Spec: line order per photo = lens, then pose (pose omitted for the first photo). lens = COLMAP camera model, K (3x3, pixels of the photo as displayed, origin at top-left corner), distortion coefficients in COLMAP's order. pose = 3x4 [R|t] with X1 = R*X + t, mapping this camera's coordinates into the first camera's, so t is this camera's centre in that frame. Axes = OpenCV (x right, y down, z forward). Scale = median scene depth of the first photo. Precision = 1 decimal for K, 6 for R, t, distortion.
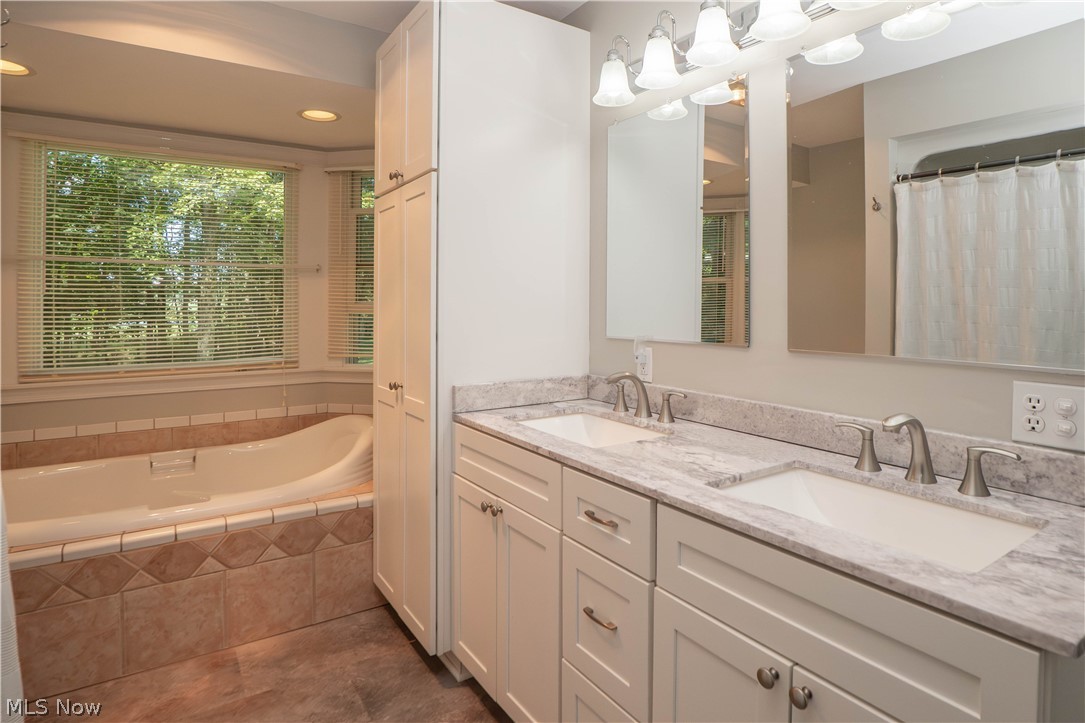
lens RADIAL K [[581.0, 0, 538.3], [0, 581.0, 303.7], [0, 0, 1]] dist [-0.025728, 0.001211]
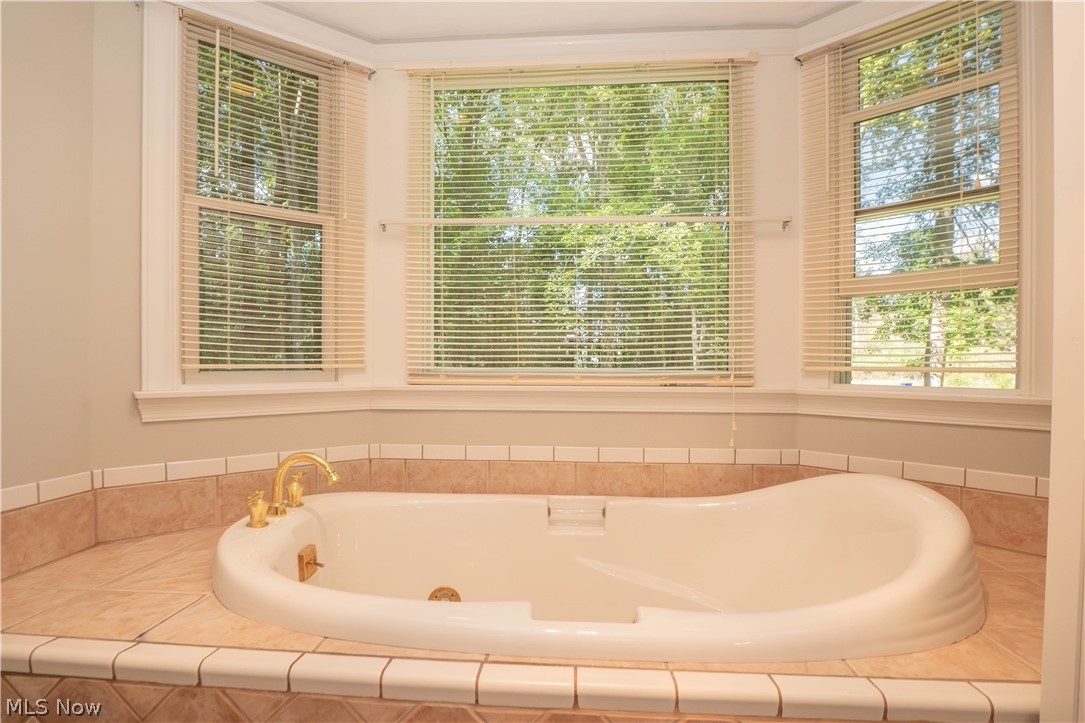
lens RADIAL K [[545.0, 0, 519.7], [0, 545.0, 369.7], [0, 0, 1]] dist [-0.042340, 0.009084]
pose [[0.780679, 0.007133, -0.624891, -0.313034], [-0.002150, 0.999960, 0.008729, 0.110368], [0.624928, -0.005471, 0.780663, 0.497056]]
